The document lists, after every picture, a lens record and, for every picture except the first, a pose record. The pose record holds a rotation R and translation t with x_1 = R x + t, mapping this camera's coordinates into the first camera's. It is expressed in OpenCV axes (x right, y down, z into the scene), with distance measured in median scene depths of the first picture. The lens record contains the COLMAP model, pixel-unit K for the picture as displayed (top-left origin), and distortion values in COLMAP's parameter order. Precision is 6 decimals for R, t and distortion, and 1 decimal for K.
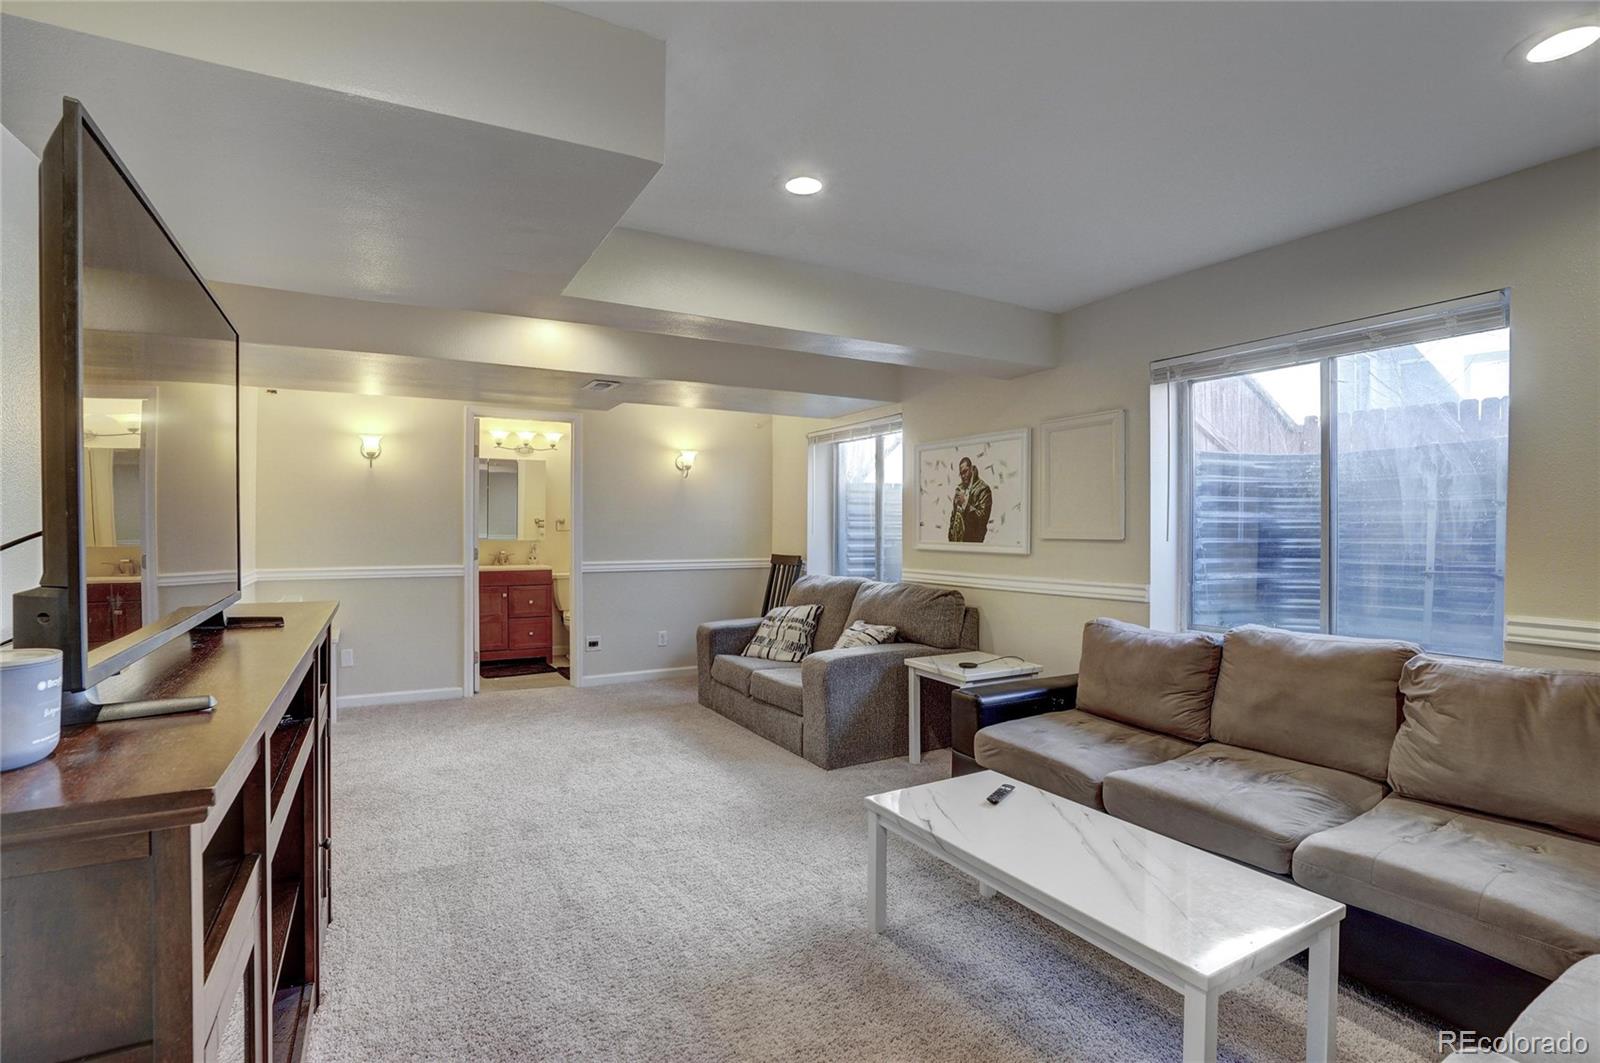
lens RADIAL K [[731.5, 0, 799.0], [0, 731.5, 531.0], [0, 0, 1]] dist [-0.025925, -0.000096]
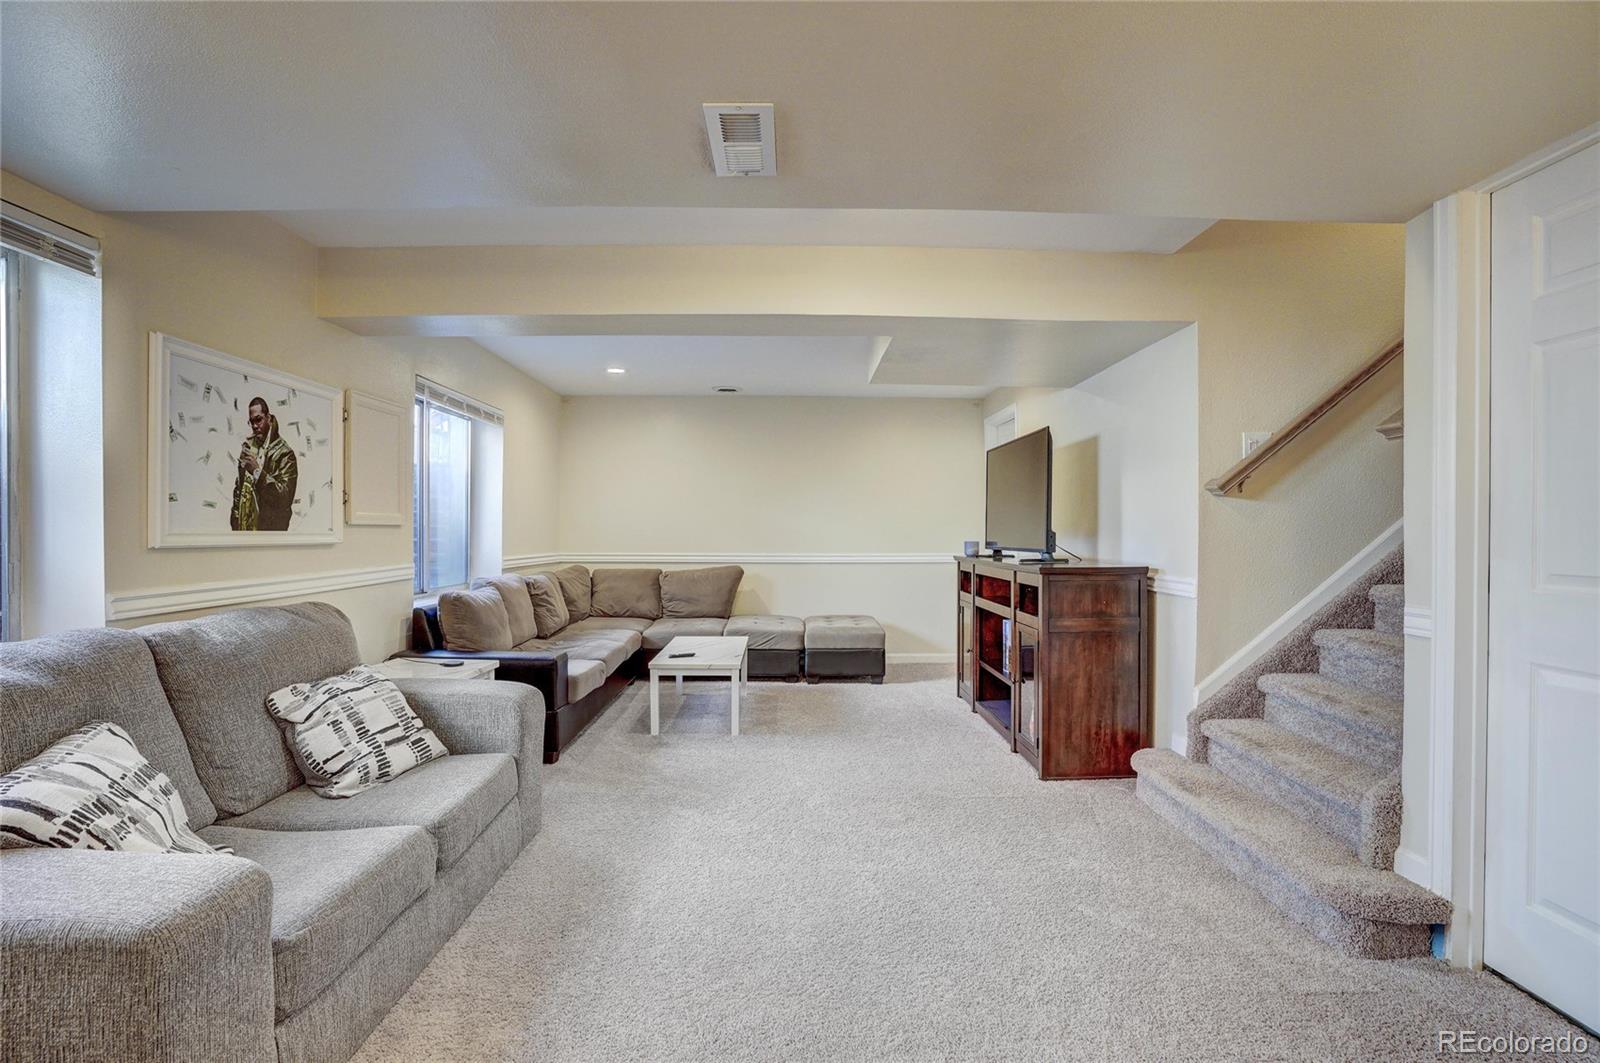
lens RADIAL K [[731.5, 0, 800.0], [0, 731.5, 532.0], [0, 0, 1]] dist [-0.025925, -0.000096]
pose [[-0.878287, 0.000994, 0.478133, -0.489956], [0.005679, 0.999949, 0.008352, 0.013901], [-0.478100, 0.010051, -0.878248, 1.337892]]
